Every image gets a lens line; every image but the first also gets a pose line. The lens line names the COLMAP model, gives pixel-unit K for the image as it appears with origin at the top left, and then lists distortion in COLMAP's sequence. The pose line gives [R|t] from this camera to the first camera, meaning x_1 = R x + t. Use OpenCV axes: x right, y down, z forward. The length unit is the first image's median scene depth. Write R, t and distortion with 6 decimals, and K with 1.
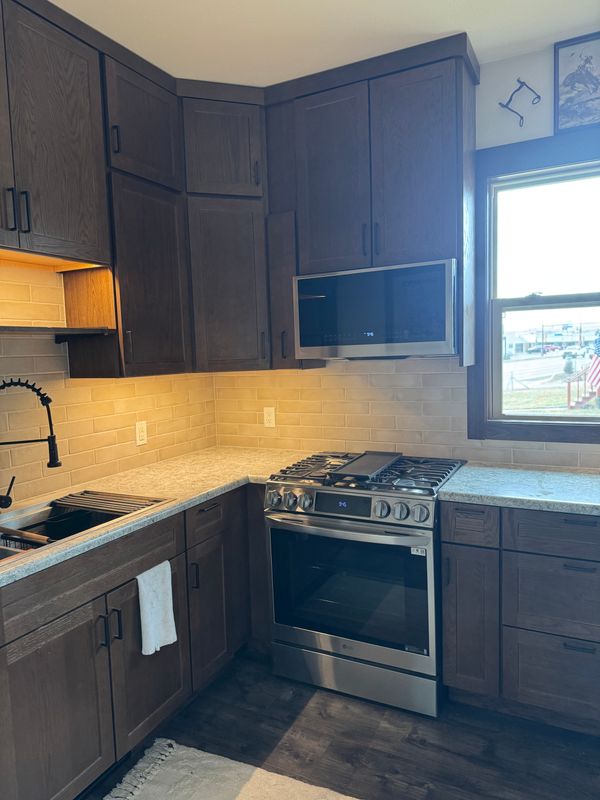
lens RADIAL K [[559.6, 0, 299.1], [0, 559.6, 402.2], [0, 0, 1]] dist [0.080048, -0.097954]
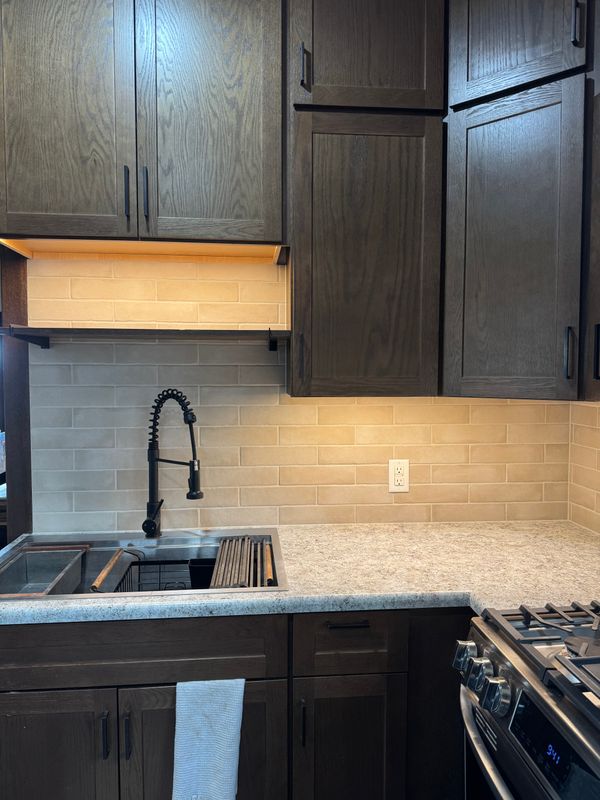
lens RADIAL K [[559.6, 0, 299.1], [0, 559.6, 402.2], [0, 0, 1]] dist [0.080048, -0.097954]
pose [[0.531281, 0.082843, -0.843136, 0.324474], [-0.094121, 0.994818, 0.038439, -0.070578], [0.841951, 0.058935, 0.536325, 0.670574]]
